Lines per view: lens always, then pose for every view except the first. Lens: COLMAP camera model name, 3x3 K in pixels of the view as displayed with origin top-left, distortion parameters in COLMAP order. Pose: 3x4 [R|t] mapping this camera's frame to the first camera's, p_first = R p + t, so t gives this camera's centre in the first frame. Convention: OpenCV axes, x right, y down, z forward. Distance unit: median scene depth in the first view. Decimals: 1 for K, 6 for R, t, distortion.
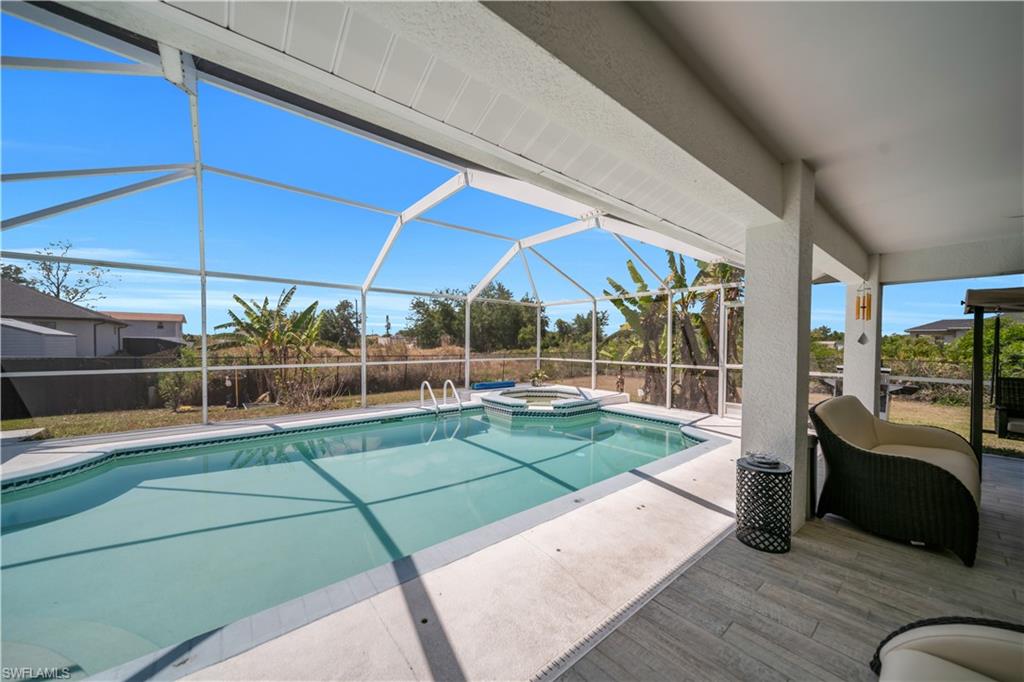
lens RADIAL K [[365.0, 0, 514.1], [0, 365.0, 352.3], [0, 0, 1]] dist [0.000960, 0.000061]
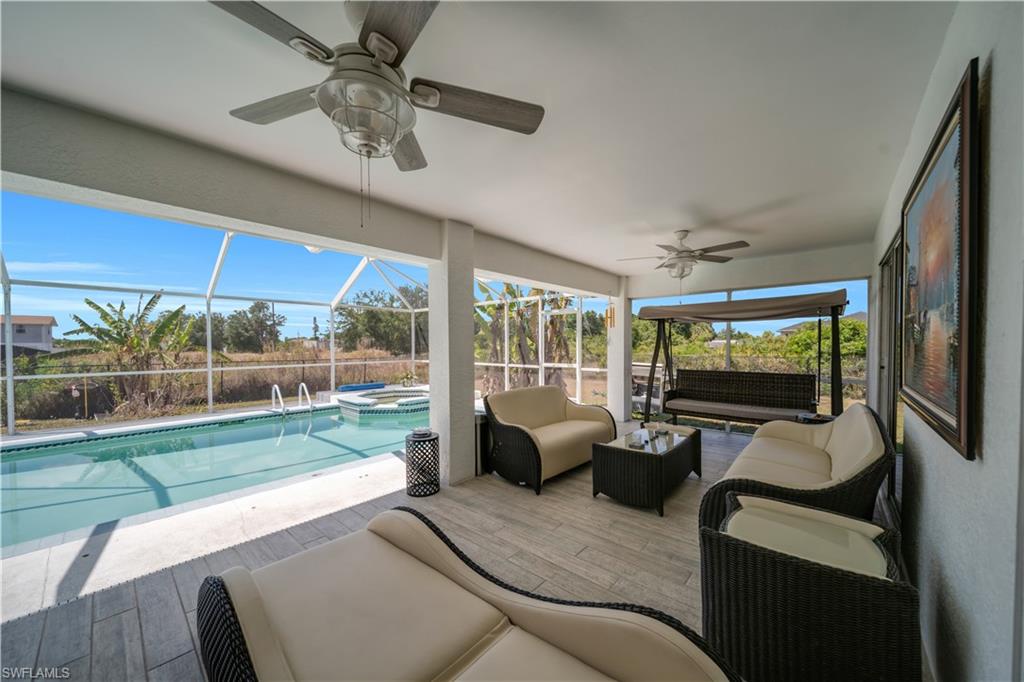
lens RADIAL K [[365.0, 0, 514.1], [0, 365.0, 352.3], [0, 0, 1]] dist [0.000960, 0.000061]
pose [[0.987706, -0.014439, 0.155655, 0.245589], [0.015025, 0.999884, -0.002585, -0.001243], [-0.155600, 0.004892, 0.987808, -0.131838]]
